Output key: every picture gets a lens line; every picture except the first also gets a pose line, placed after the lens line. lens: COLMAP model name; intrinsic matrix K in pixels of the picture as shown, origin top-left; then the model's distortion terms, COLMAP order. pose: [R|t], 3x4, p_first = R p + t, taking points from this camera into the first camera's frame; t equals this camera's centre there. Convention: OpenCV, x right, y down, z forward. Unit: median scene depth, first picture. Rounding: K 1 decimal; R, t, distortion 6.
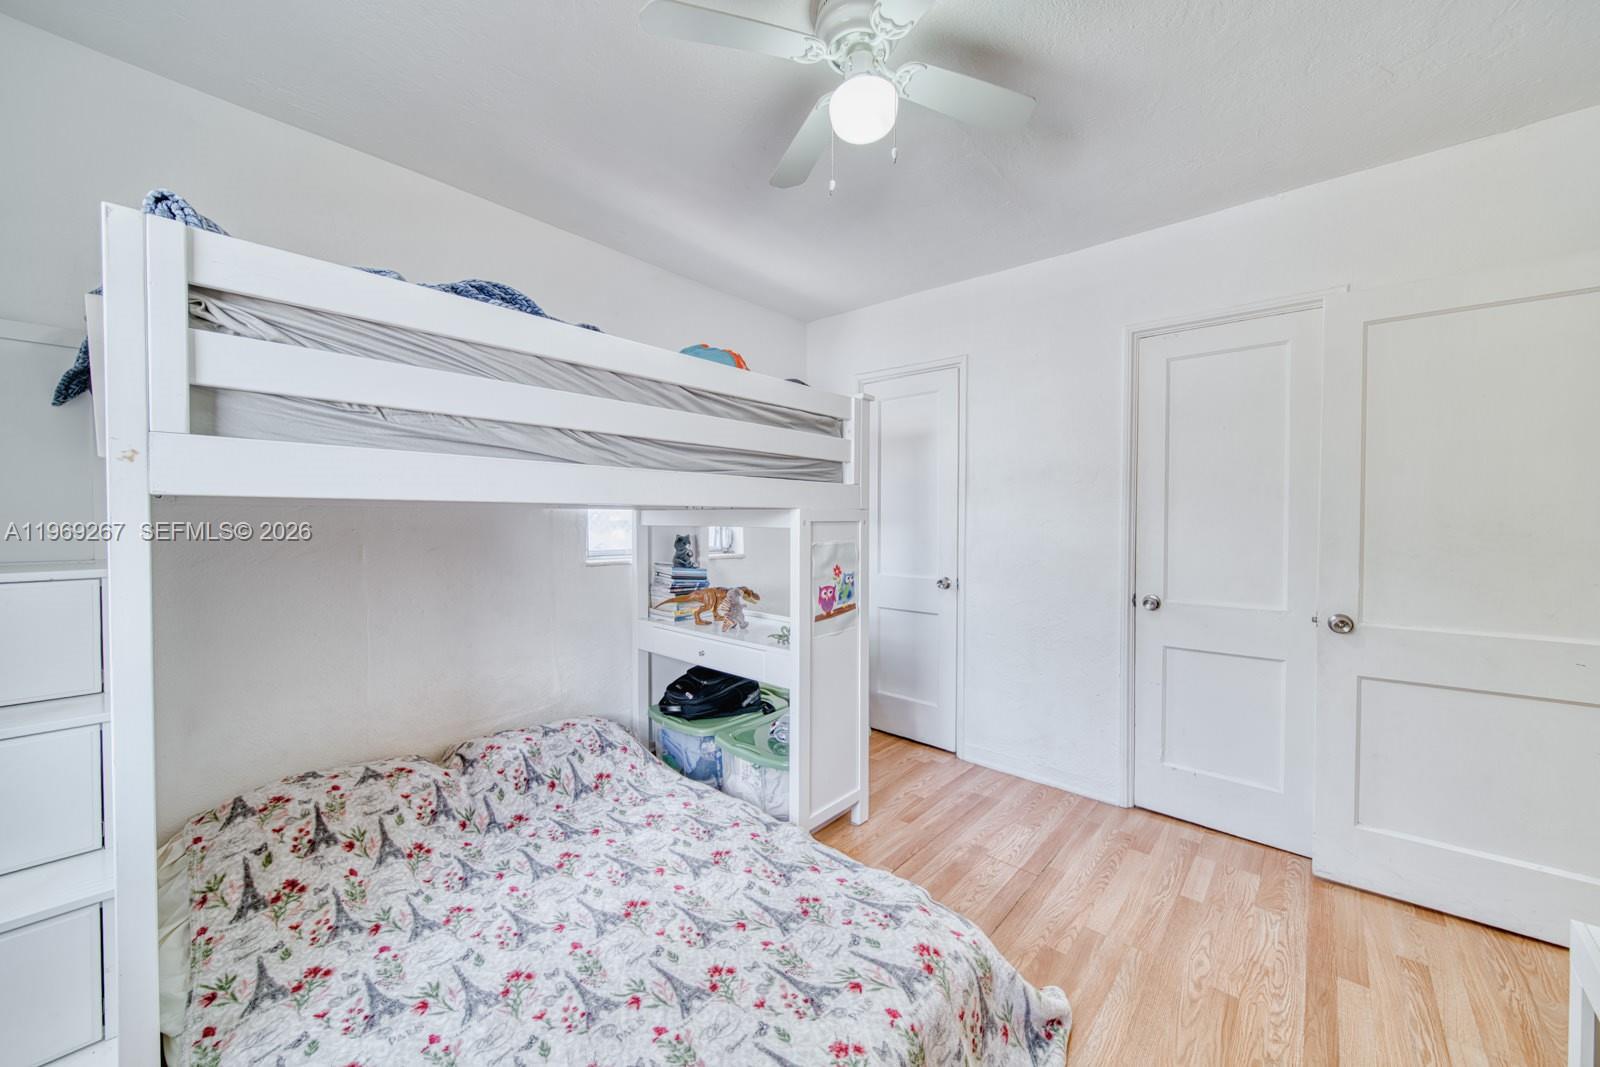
lens RADIAL K [[591.2, 0, 802.8], [0, 591.2, 529.8], [0, 0, 1]] dist [-0.002768, -0.000209]
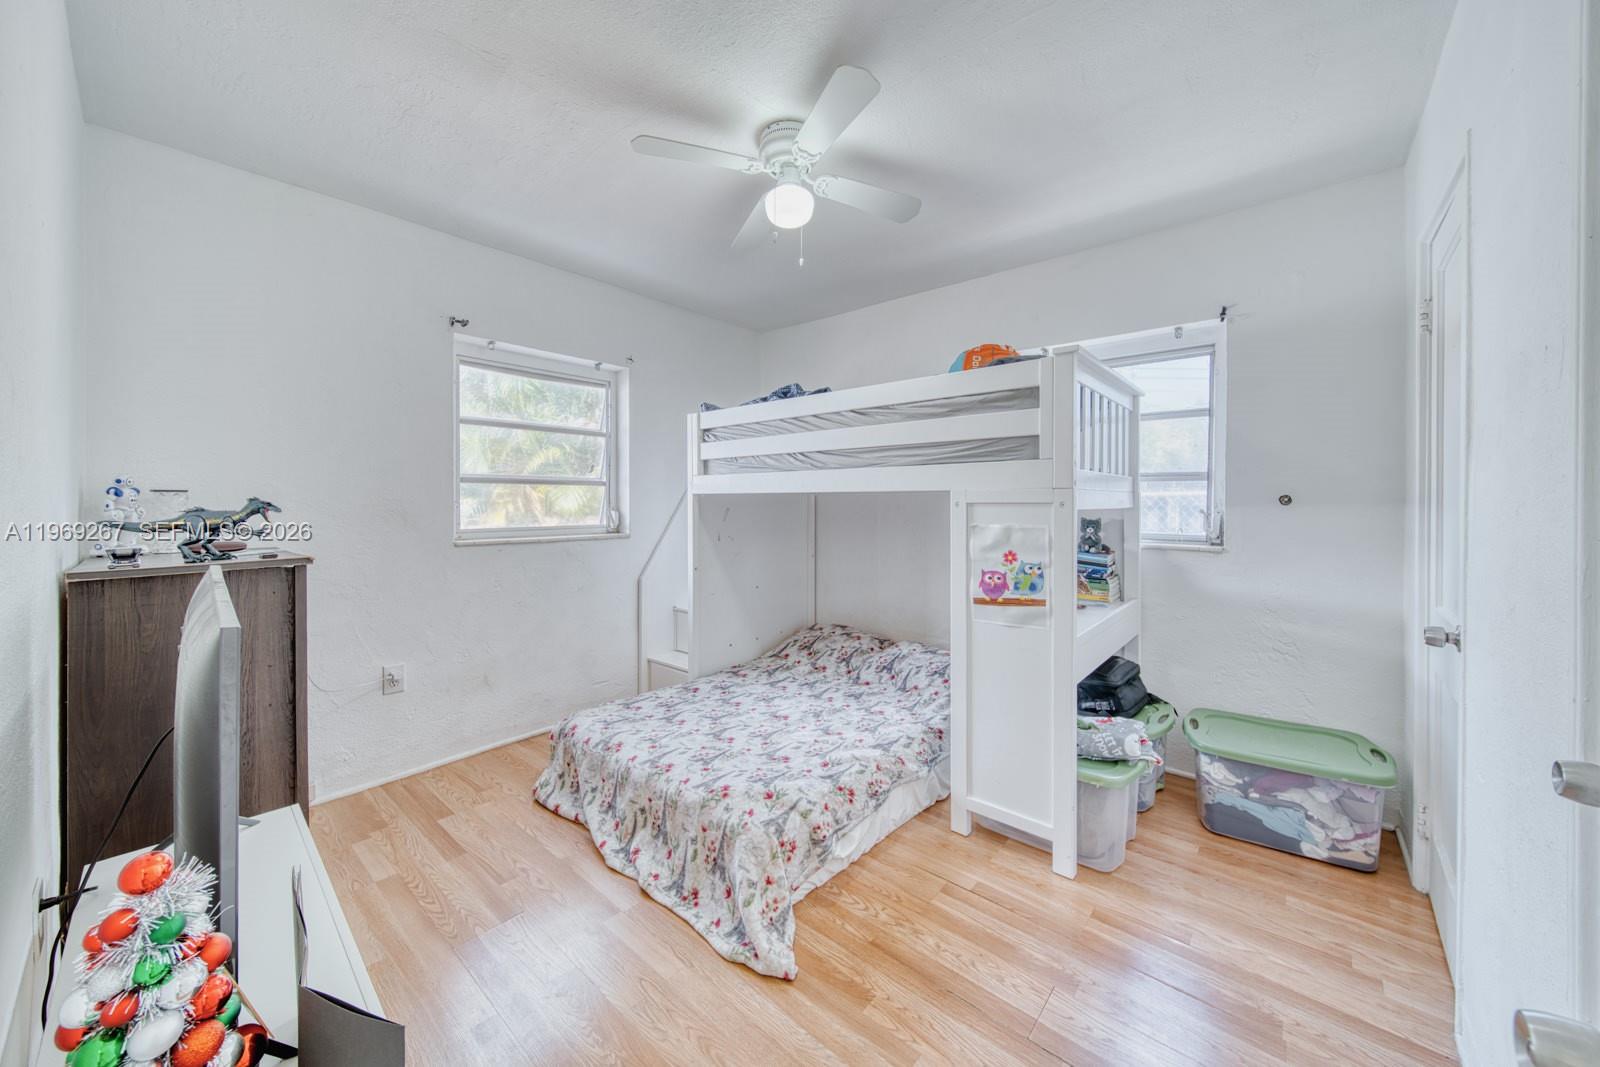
lens RADIAL K [[591.2, 0, 799.6], [0, 591.2, 503.4], [0, 0, 1]] dist [-0.002768, -0.000209]
pose [[-0.003148, -0.001537, -0.999994, 1.006562], [-0.022015, 0.999757, -0.001467, -0.005260], [0.999753, 0.022010, -0.003181, 0.697023]]
